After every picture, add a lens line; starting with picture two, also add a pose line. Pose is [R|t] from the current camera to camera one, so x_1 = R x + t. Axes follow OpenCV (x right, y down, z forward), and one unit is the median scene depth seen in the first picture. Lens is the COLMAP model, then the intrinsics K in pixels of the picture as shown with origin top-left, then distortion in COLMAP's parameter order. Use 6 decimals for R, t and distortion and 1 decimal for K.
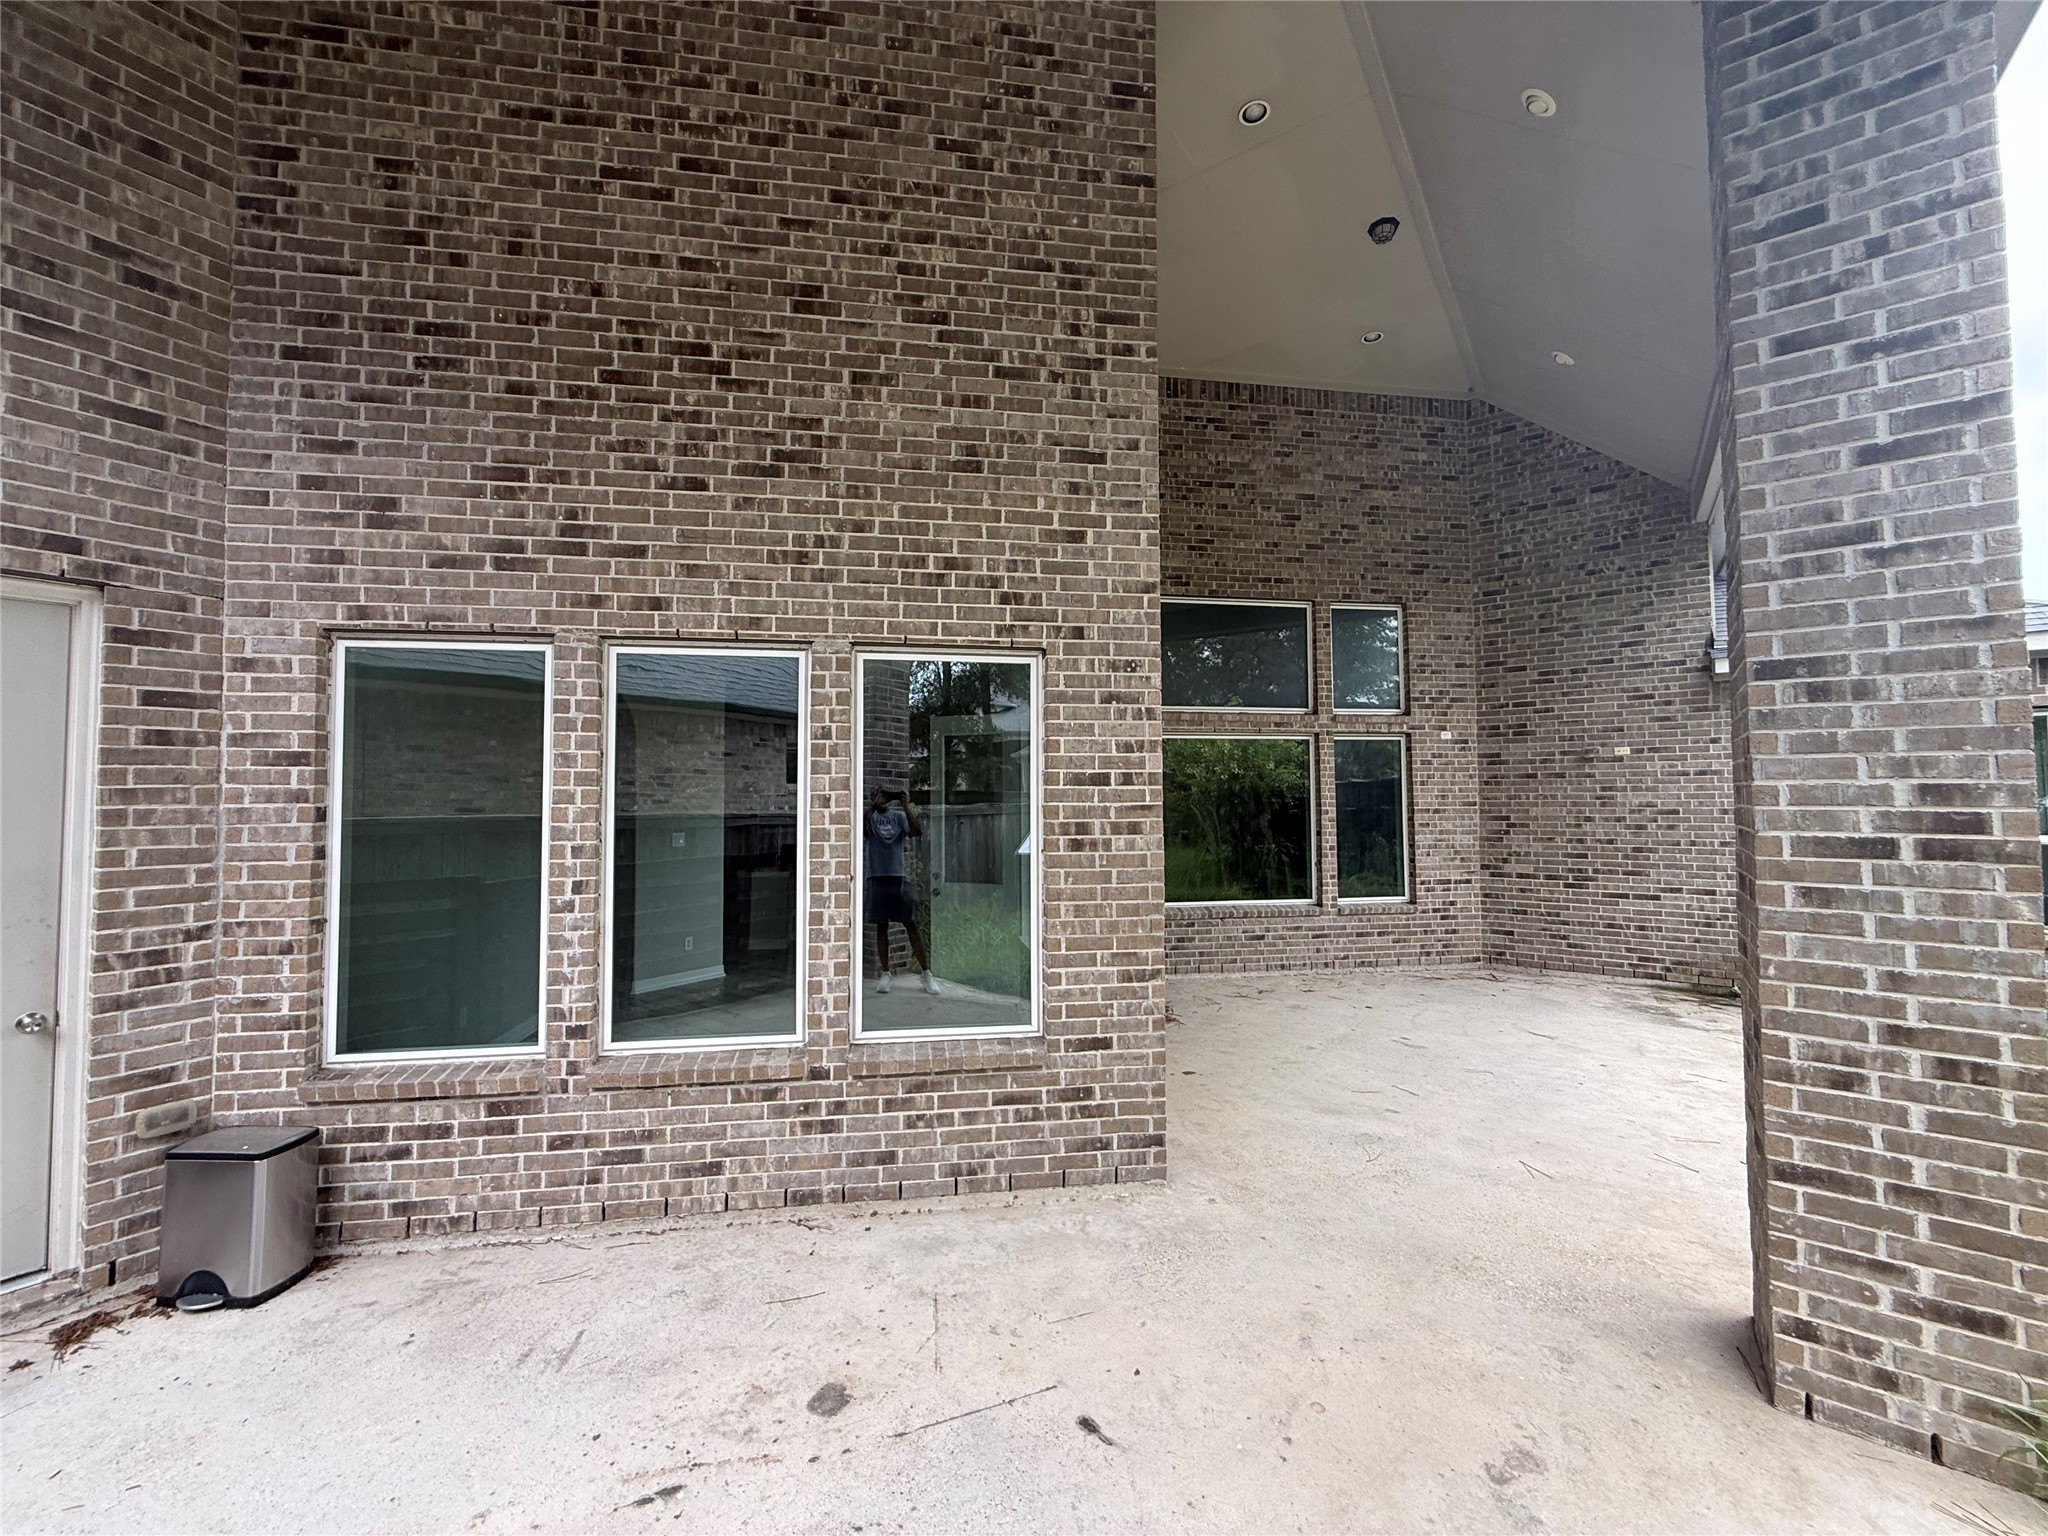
lens RADIAL K [[815.3, 0, 1015.0], [0, 815.3, 763.6], [0, 0, 1]] dist [0.000200, -0.000102]
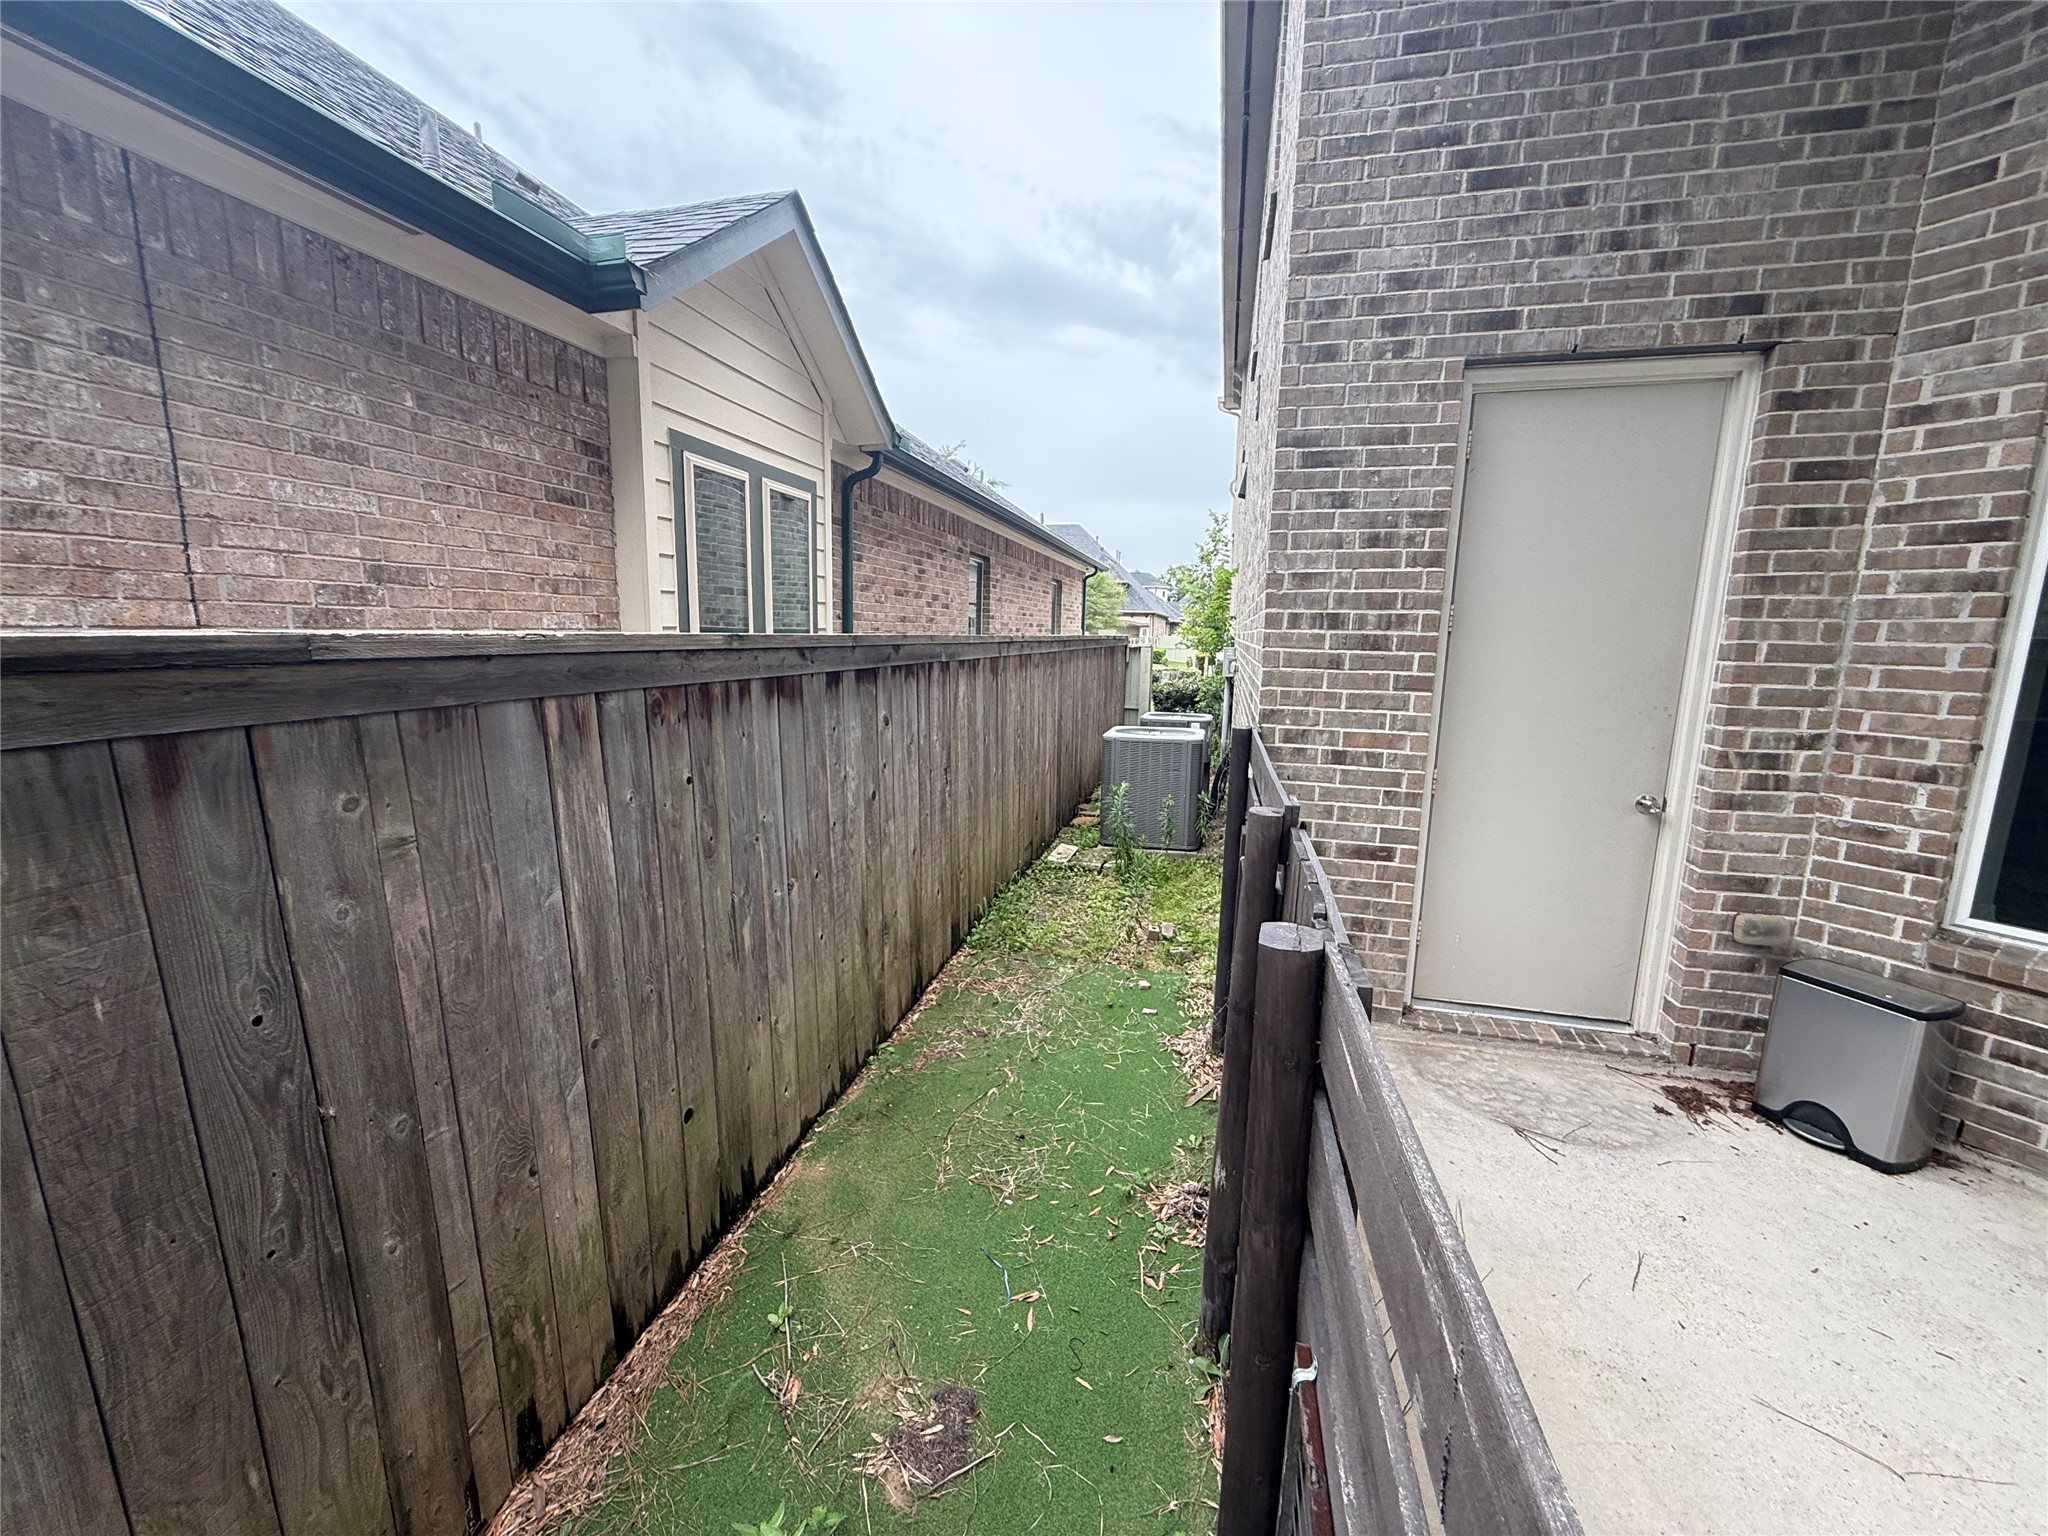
lens RADIAL K [[815.3, 0, 1015.0], [0, 815.3, 763.6], [0, 0, 1]] dist [0.000200, -0.000102]
pose [[0.376314, 0.160578, -0.912470, -0.507273], [0.019249, 0.983298, 0.180981, 0.052670], [0.926292, -0.085670, 0.366938, -0.135761]]
